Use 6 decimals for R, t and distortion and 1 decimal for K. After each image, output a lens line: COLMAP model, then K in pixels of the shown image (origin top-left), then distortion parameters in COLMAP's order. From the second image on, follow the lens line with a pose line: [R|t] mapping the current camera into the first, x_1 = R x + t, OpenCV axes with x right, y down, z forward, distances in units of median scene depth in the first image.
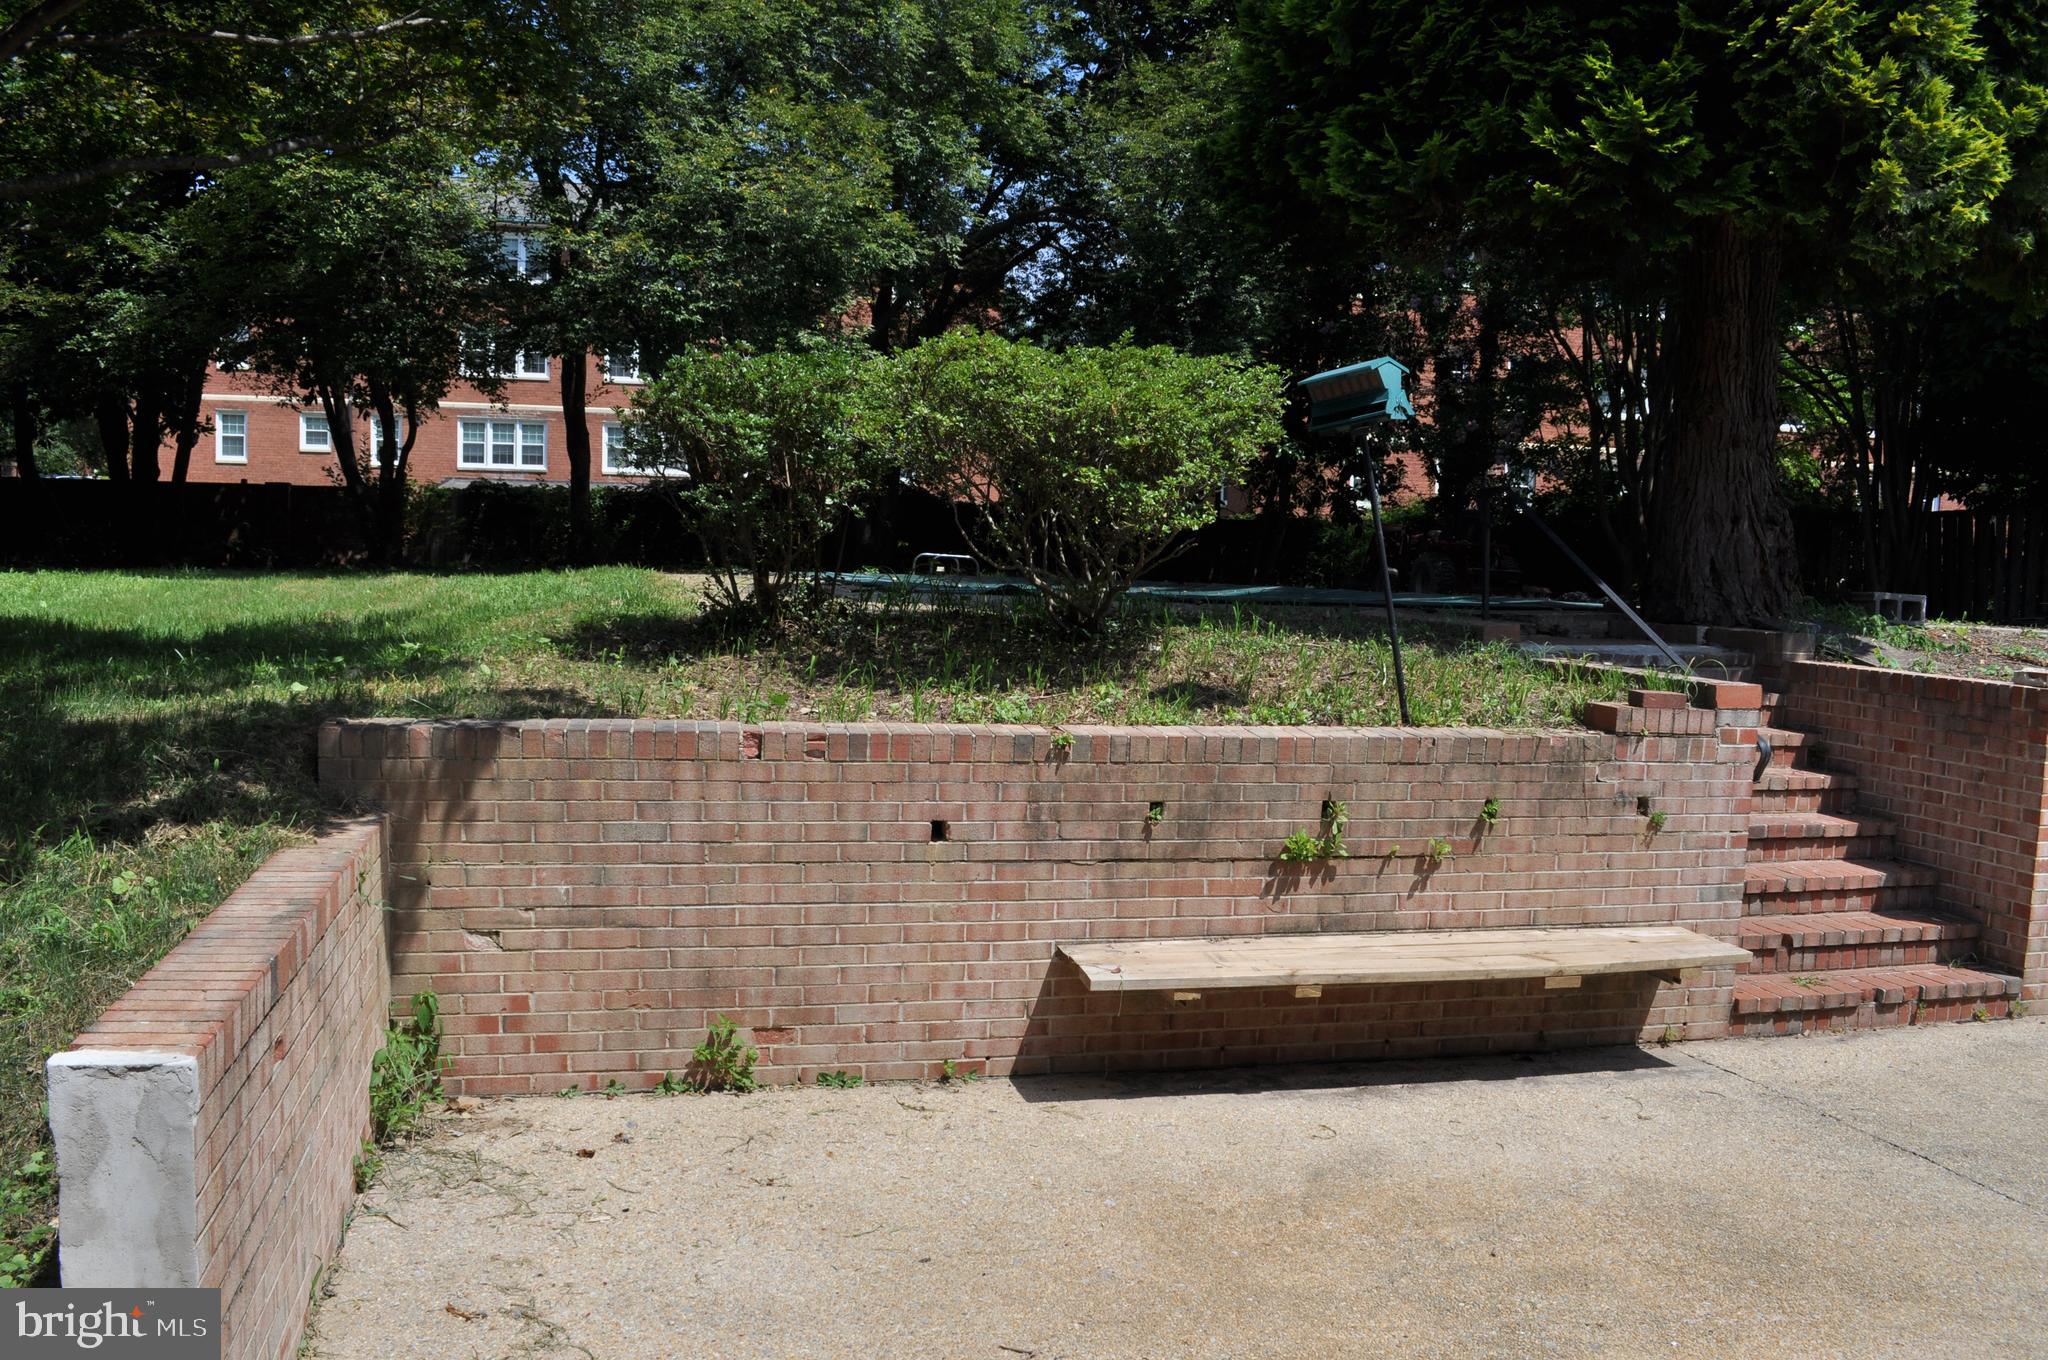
lens RADIAL K [[1610.7, 0, 1026.7], [0, 1610.7, 677.2], [0, 0, 1]] dist [-0.074184, 0.003325]
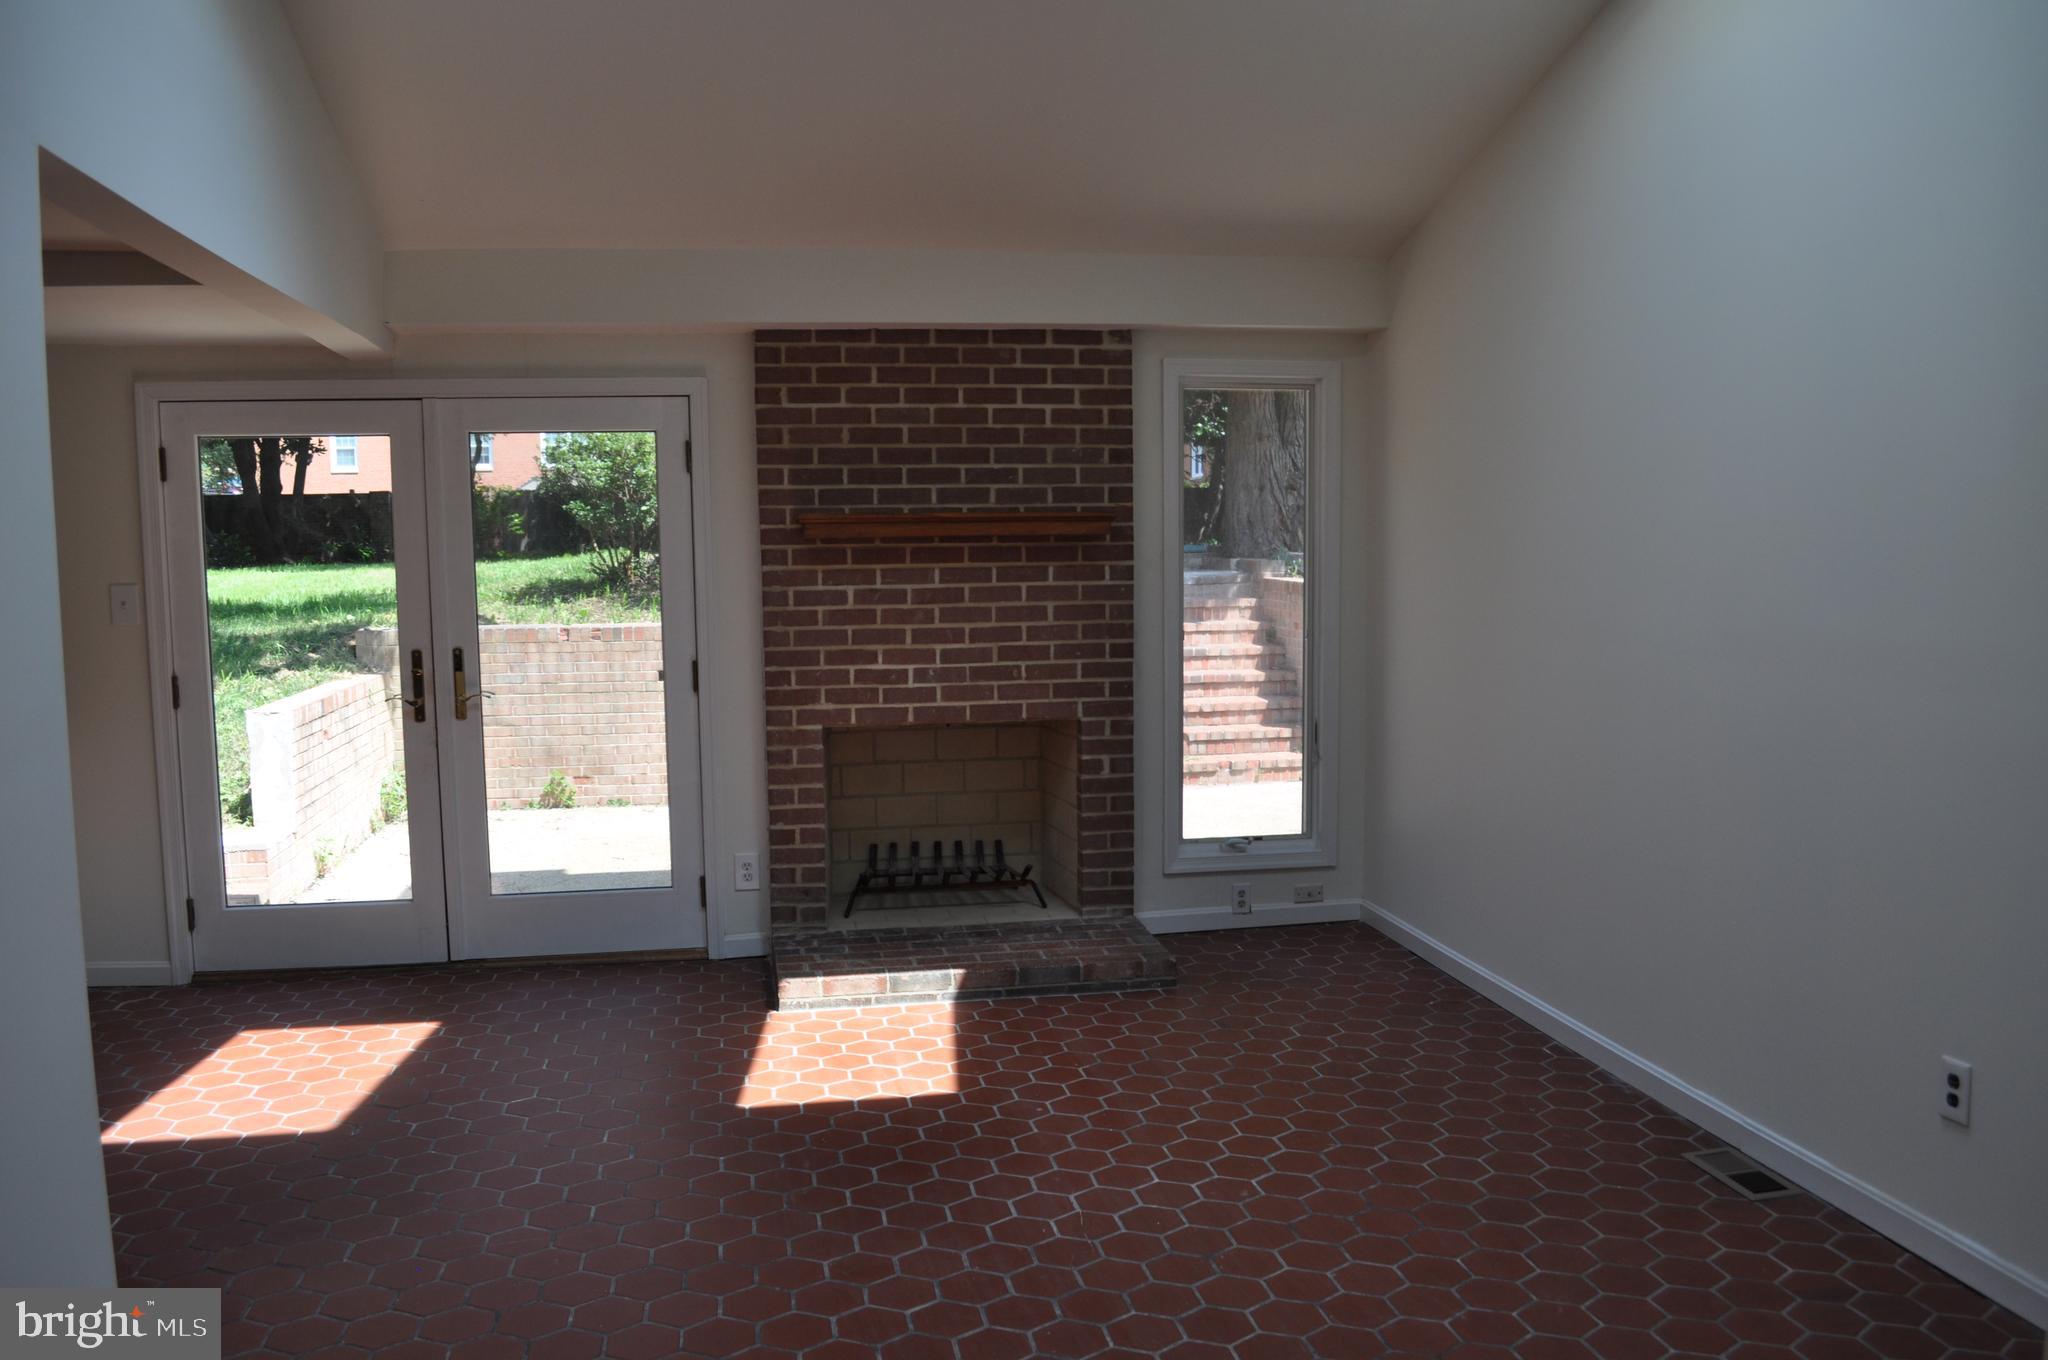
lens RADIAL K [[1610.7, 0, 1021.4], [0, 1610.7, 683.9], [0, 0, 1]] dist [-0.074184, 0.003325]
pose [[0.996689, -0.034076, -0.073830, 0.534811], [0.035794, 0.999115, 0.022080, 0.078319], [0.073012, -0.024650, 0.997026, -0.944682]]
